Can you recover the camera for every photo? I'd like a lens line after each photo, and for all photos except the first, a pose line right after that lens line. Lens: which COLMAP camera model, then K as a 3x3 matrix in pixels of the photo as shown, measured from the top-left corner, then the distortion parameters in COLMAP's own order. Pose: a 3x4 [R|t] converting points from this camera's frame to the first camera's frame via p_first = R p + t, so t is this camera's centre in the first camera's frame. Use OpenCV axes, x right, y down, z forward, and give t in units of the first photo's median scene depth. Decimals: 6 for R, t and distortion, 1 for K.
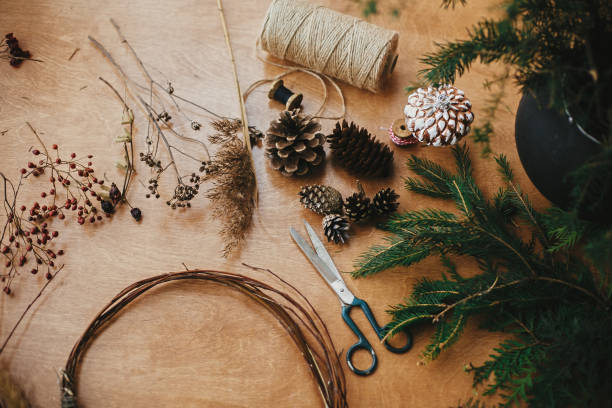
lens RADIAL K [[921.2, 0, 306.0], [0, 921.2, 204.0], [0, 0, 1]] dist [-0.166112, 0.019688]
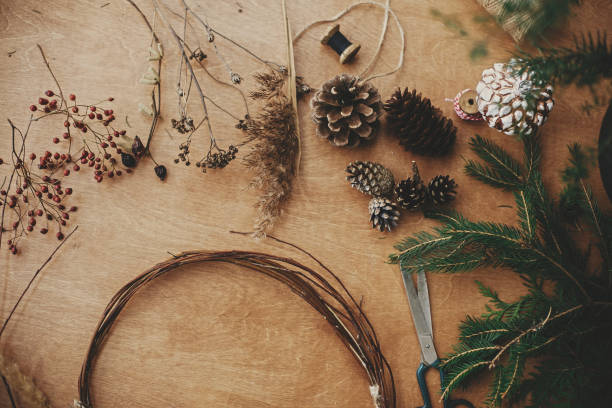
lens RADIAL K [[921.2, 0, 306.0], [0, 921.2, 204.0], [0, 0, 1]] dist [-0.166112, 0.019688]
pose [[0.994482, 0.099085, 0.034465, -0.074670], [-0.104785, 0.954122, 0.280485, -0.227178], [-0.005092, -0.282548, 0.959240, 0.142533]]
